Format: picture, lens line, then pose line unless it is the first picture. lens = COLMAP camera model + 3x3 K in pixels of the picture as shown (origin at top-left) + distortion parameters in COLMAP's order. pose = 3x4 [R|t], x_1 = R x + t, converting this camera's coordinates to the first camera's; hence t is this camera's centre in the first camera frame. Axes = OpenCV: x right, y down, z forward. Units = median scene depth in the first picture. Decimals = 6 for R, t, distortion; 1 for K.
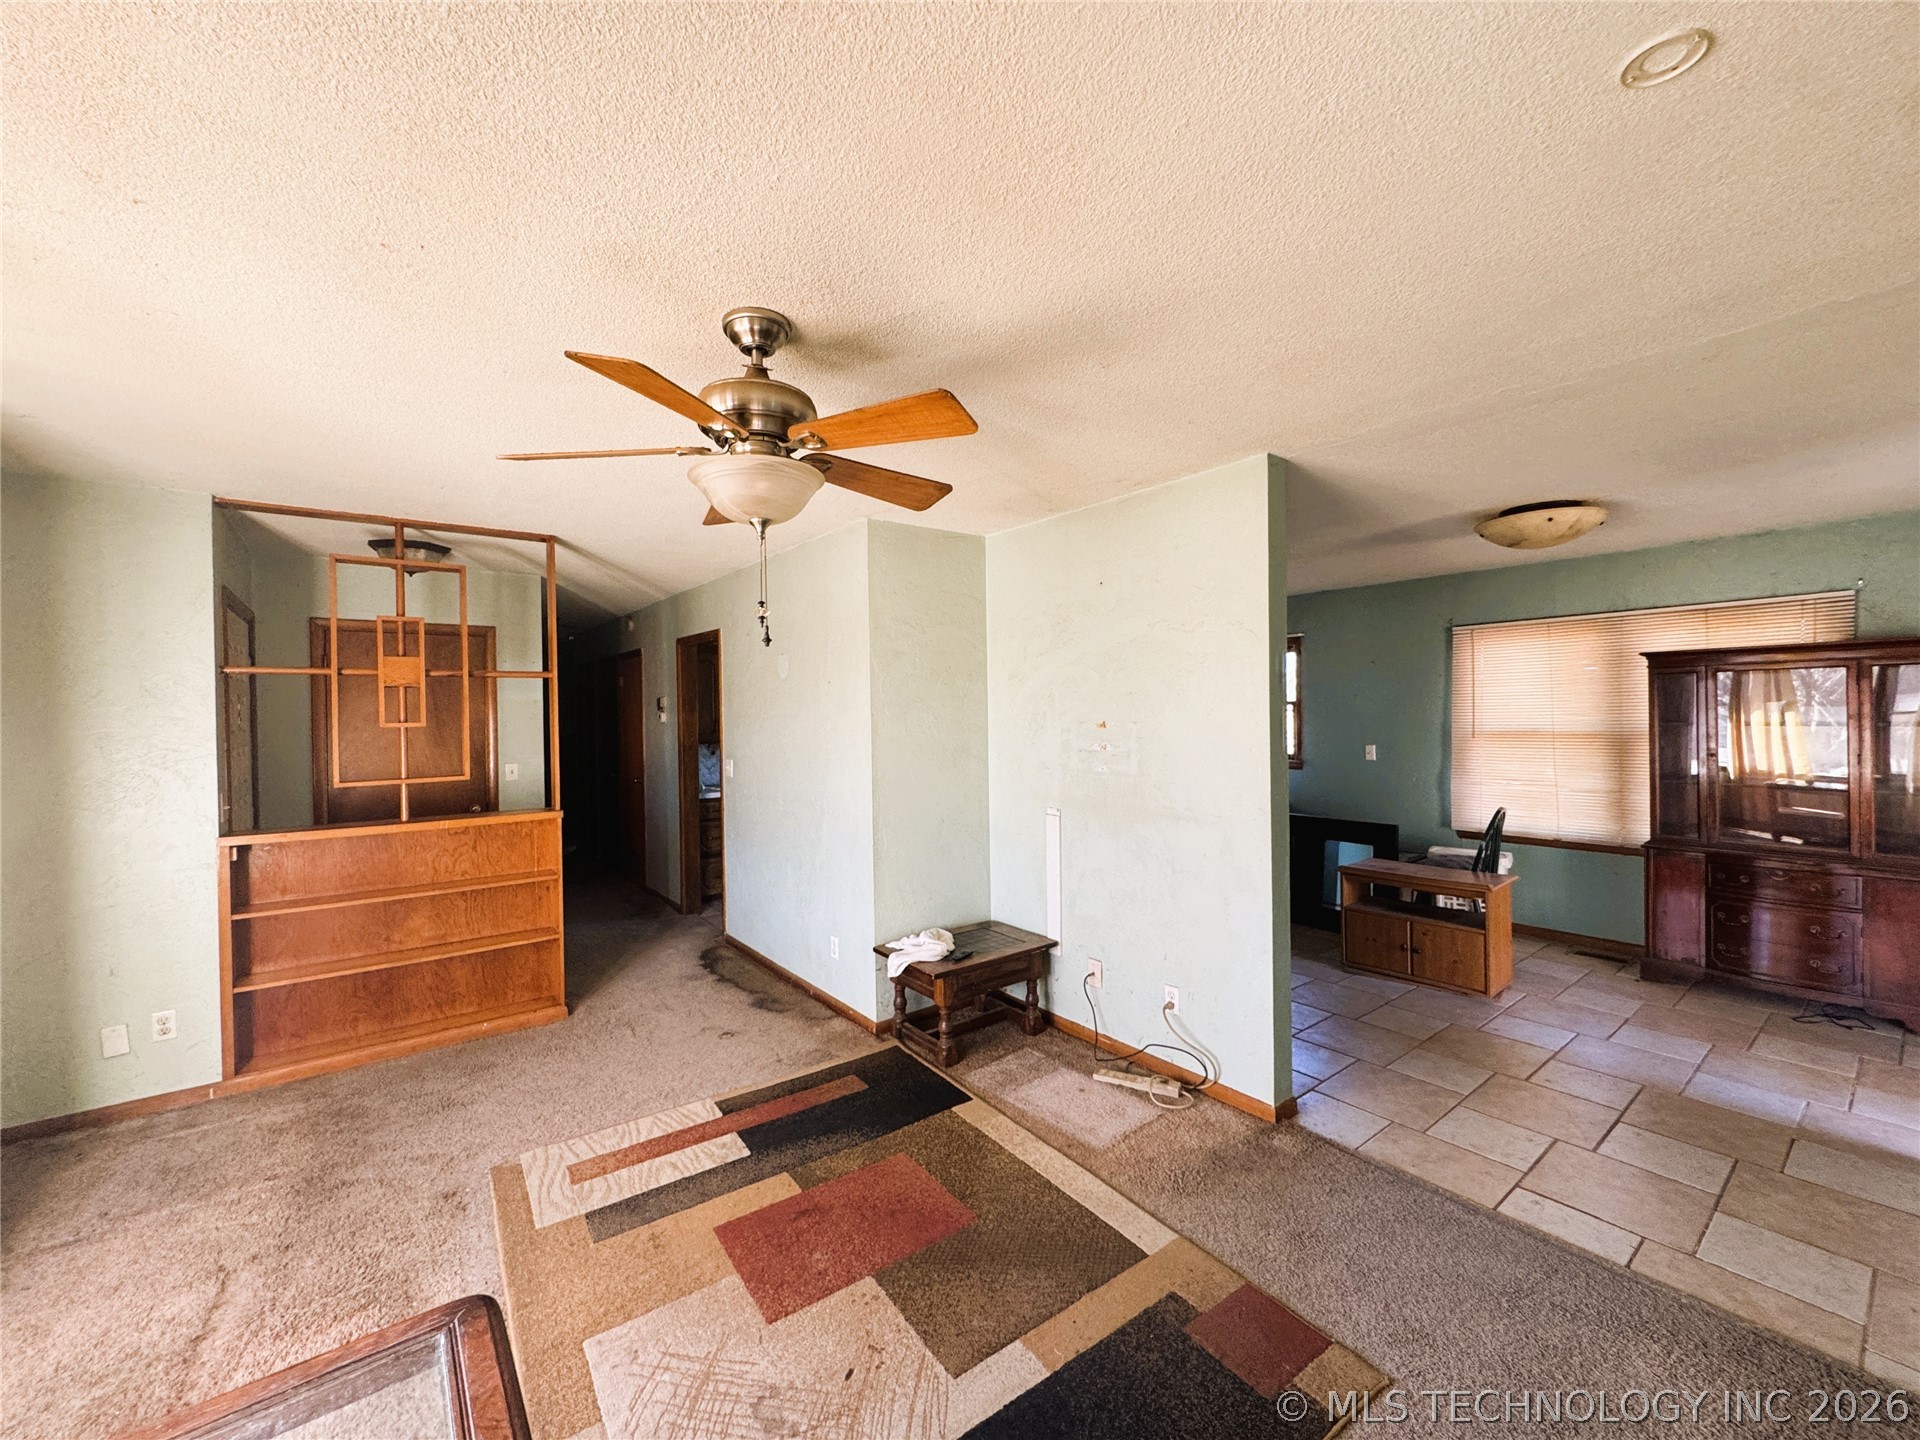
lens RADIAL K [[768.3, 0, 957.5], [0, 768.3, 717.5], [0, 0, 1]] dist [-0.002333, 0.000456]
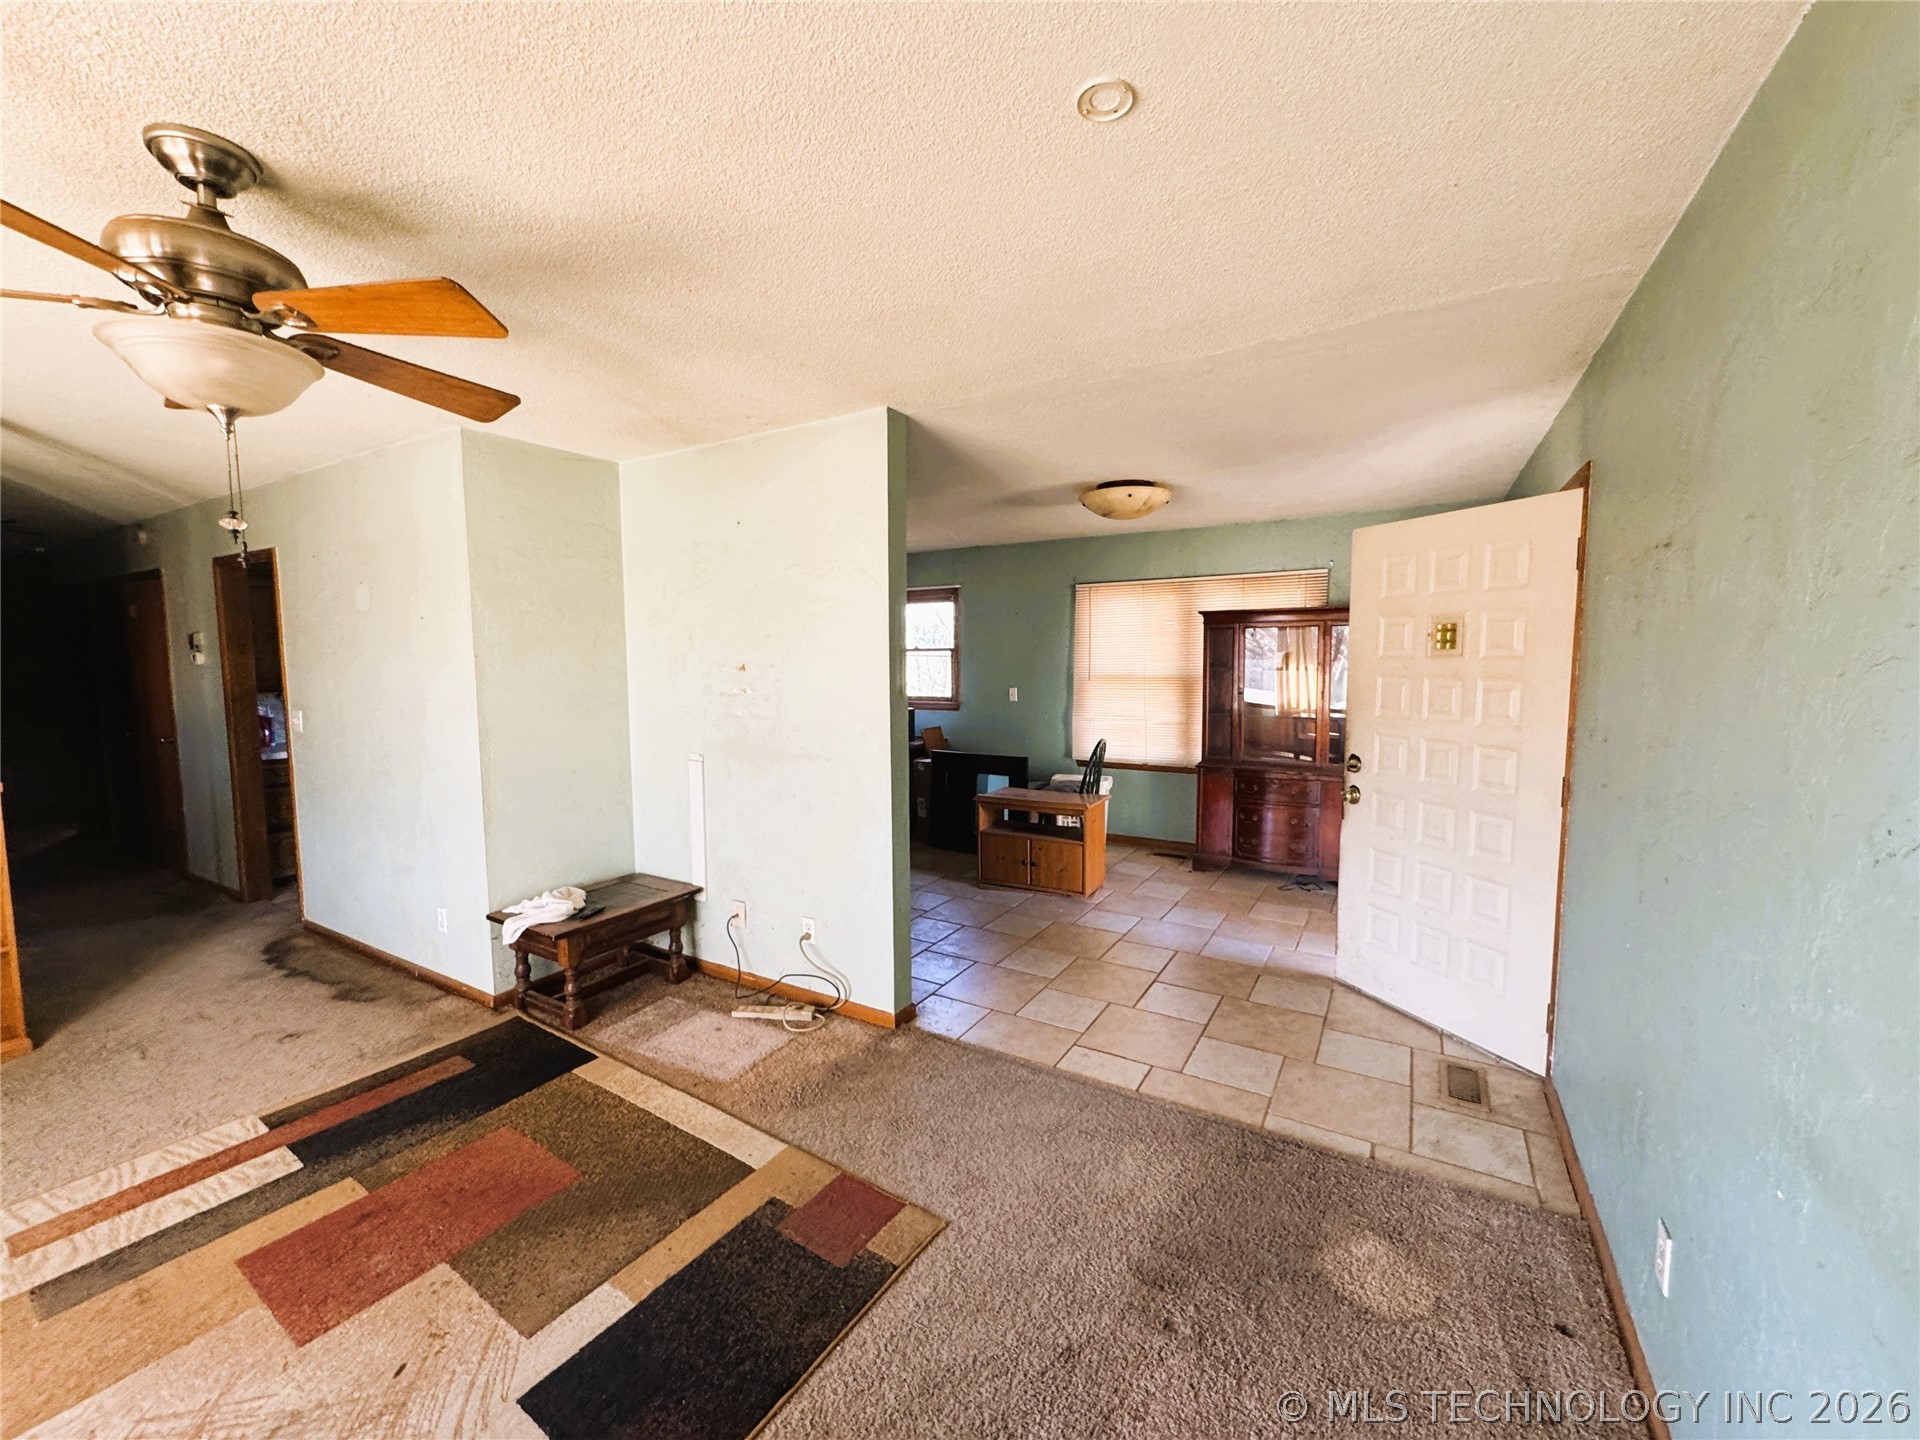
lens RADIAL K [[768.3, 0, 957.5], [0, 768.3, 717.5], [0, 0, 1]] dist [-0.002333, 0.000456]
pose [[0.929700, -0.021110, 0.367711, 0.085232], [-0.004669, 0.997600, 0.069076, 0.003662], [-0.368287, -0.065937, 0.927371, -0.026073]]
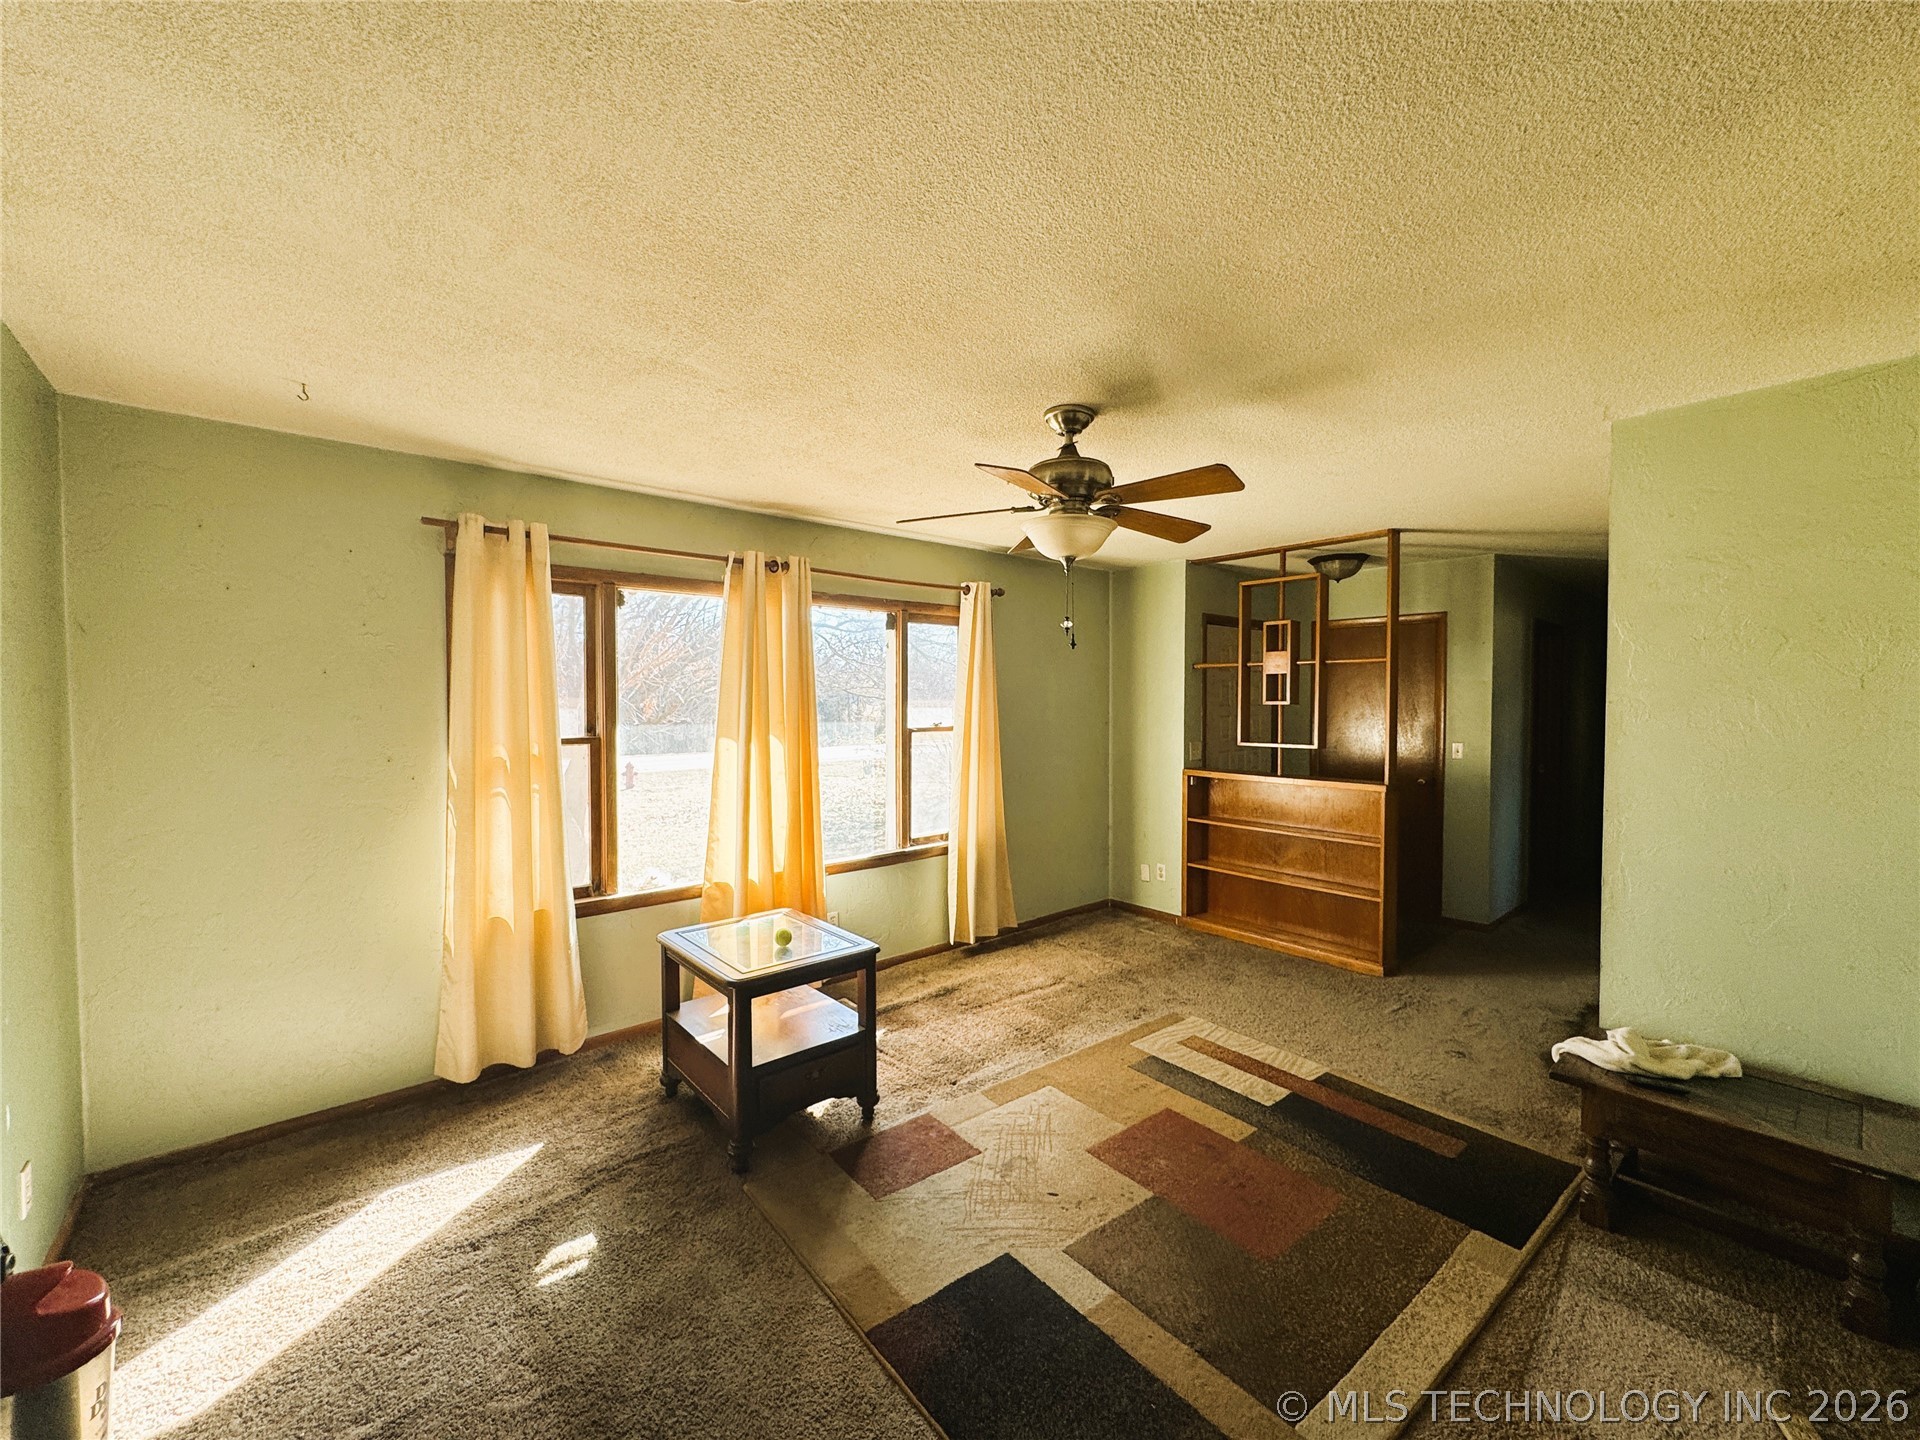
lens RADIAL K [[774.7, 0, 961.4], [0, 774.7, 715.7], [0, 0, 1]] dist [-0.000073, 0.000080]
pose [[0.052499, 0.036148, -0.997967, 0.622217], [-0.007764, 0.999329, 0.035789, -0.012203], [0.998591, 0.005869, 0.052744, 0.408171]]
